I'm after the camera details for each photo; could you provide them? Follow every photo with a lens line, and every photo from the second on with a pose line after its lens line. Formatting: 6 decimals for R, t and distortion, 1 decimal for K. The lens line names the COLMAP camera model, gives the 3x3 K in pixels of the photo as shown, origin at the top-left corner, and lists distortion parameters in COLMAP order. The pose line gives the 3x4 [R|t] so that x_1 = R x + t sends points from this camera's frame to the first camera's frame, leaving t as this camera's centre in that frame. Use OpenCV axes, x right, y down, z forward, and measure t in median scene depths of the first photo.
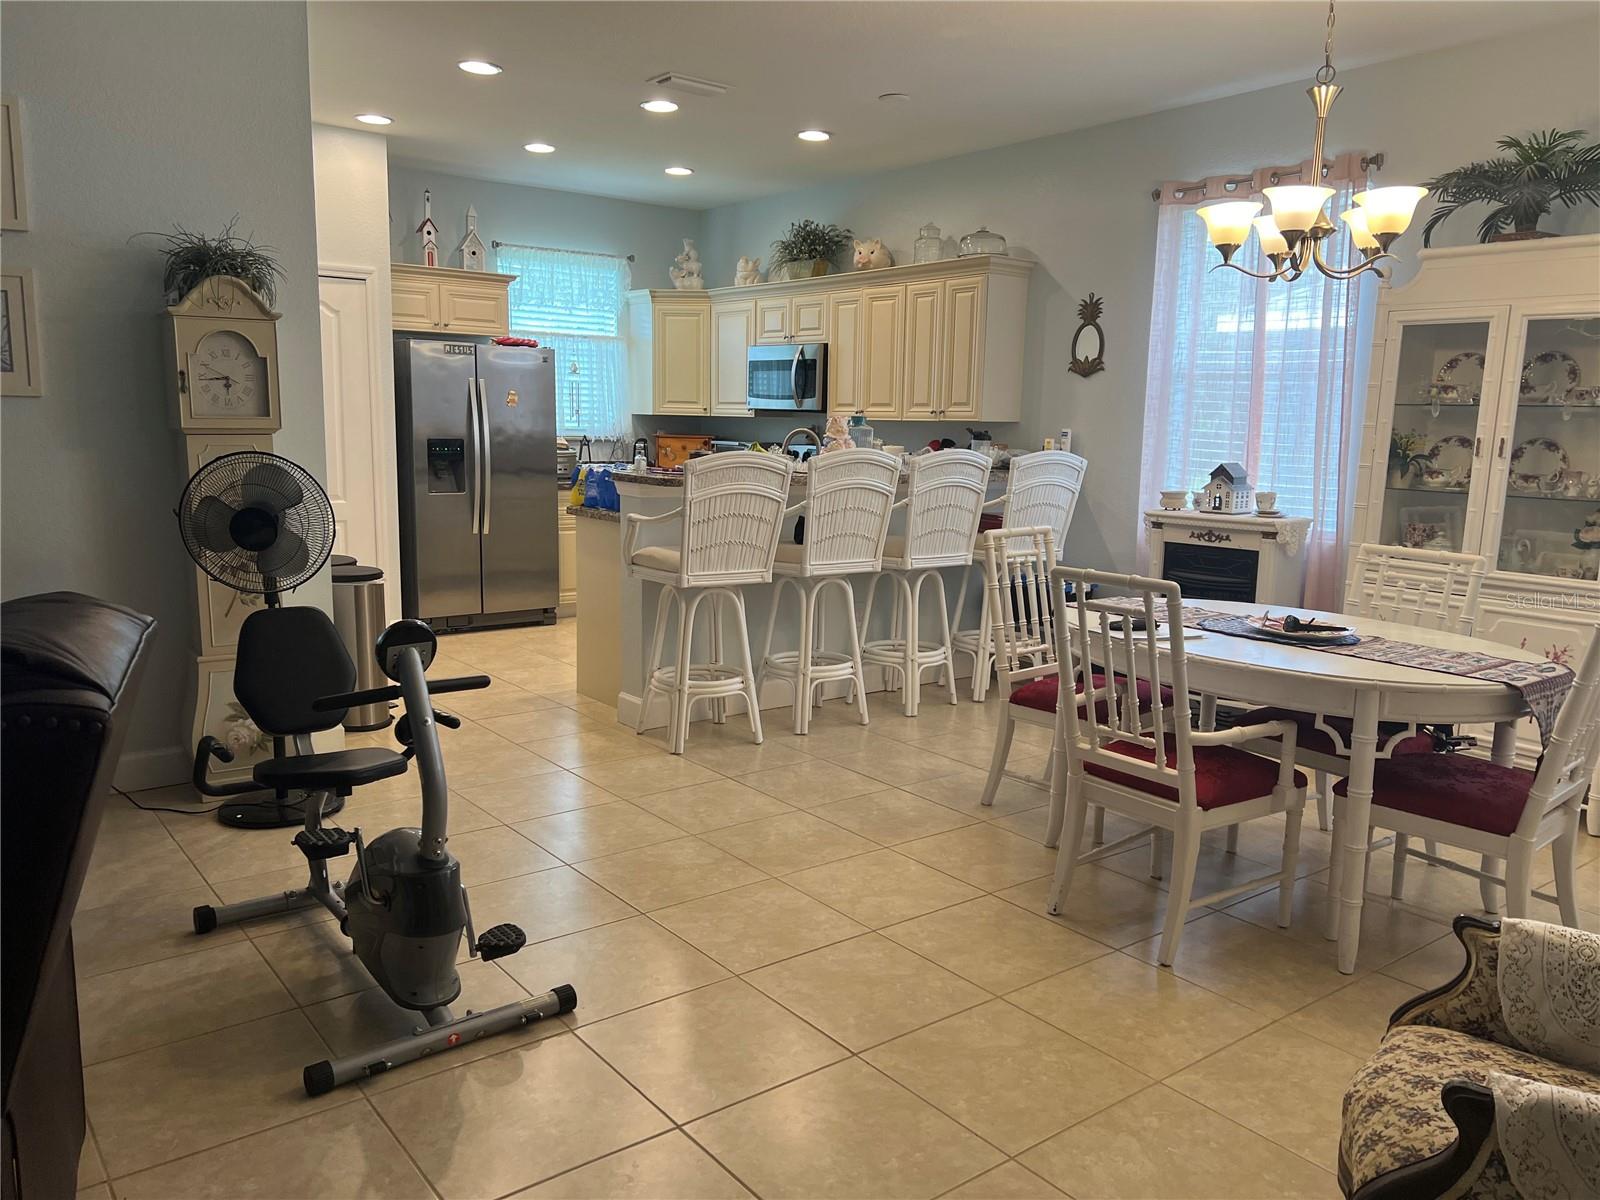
lens RADIAL K [[1200.5, 0, 801.5], [0, 1200.5, 602.4], [0, 0, 1]] dist [0.073668, -0.074359]
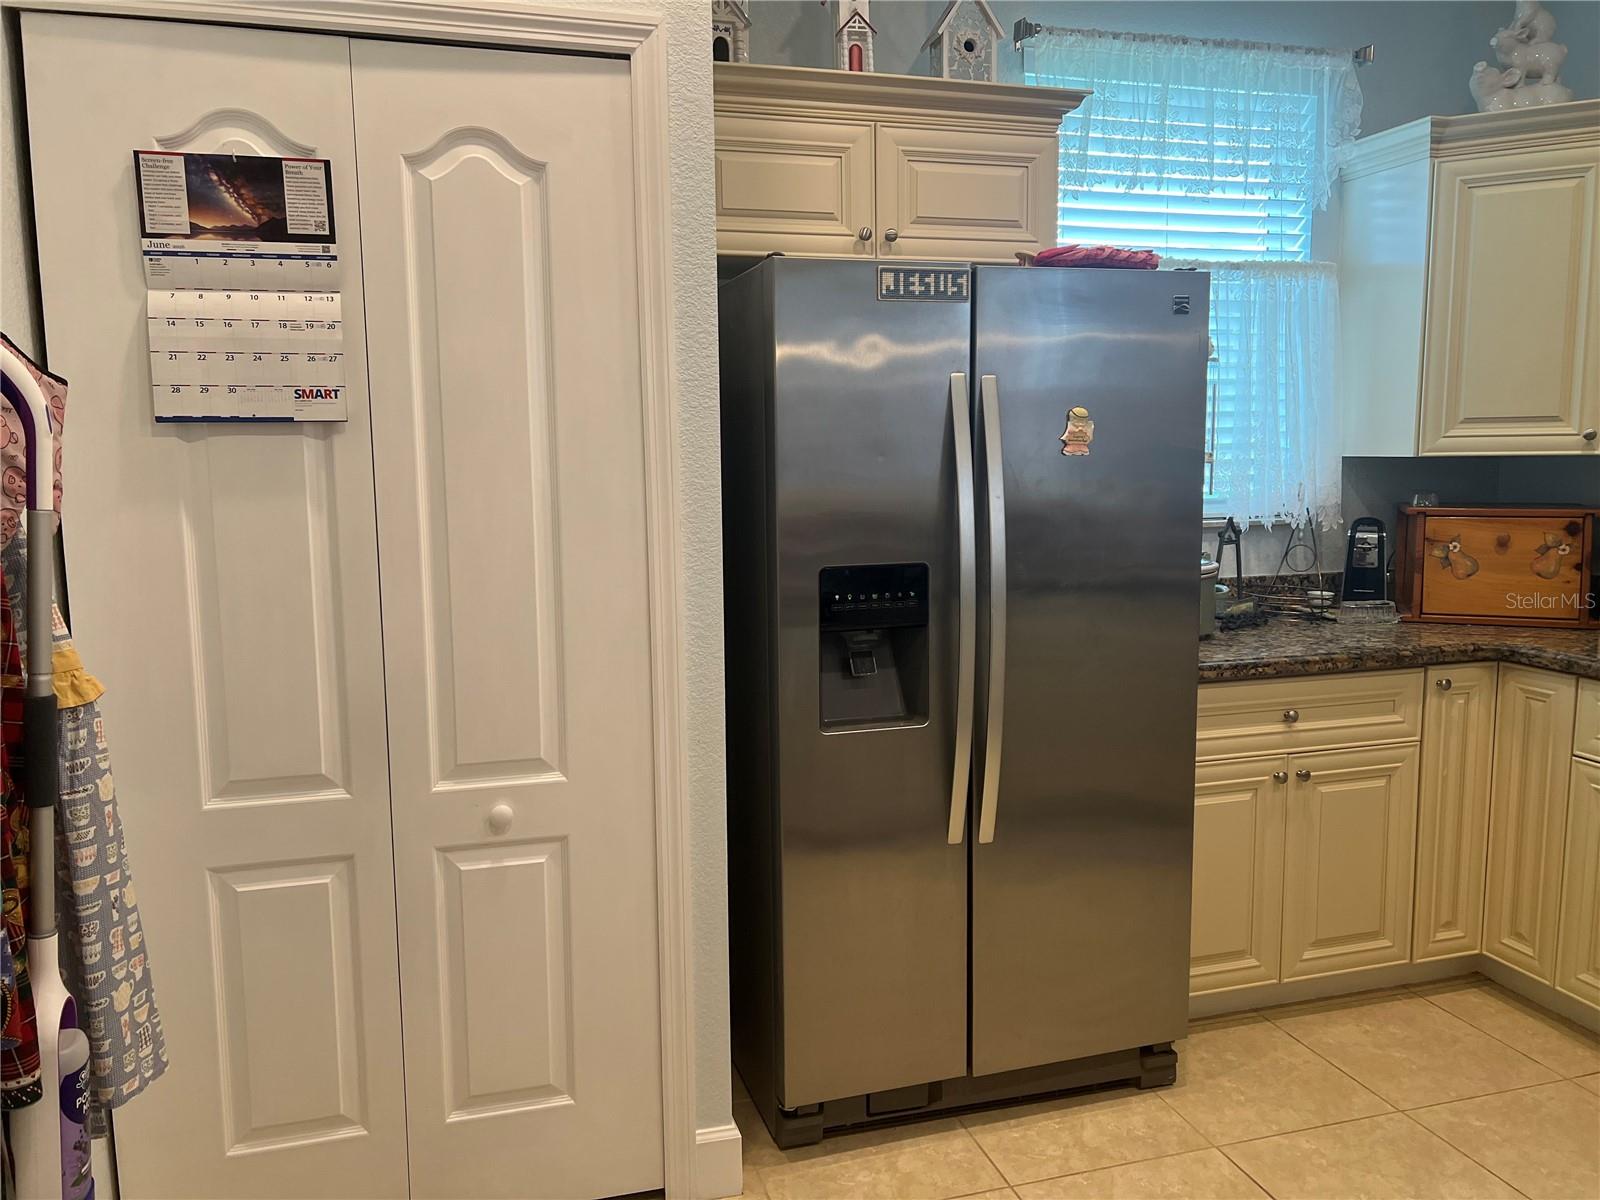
lens RADIAL K [[1200.5, 0, 806.7], [0, 1200.5, 602.8], [0, 0, 1]] dist [0.073668, -0.074359]
pose [[0.931914, 0.014252, -0.362399, -0.195448], [-0.024425, 0.999425, -0.023506, -0.117511], [0.361856, 0.030757, 0.931726, 0.697621]]
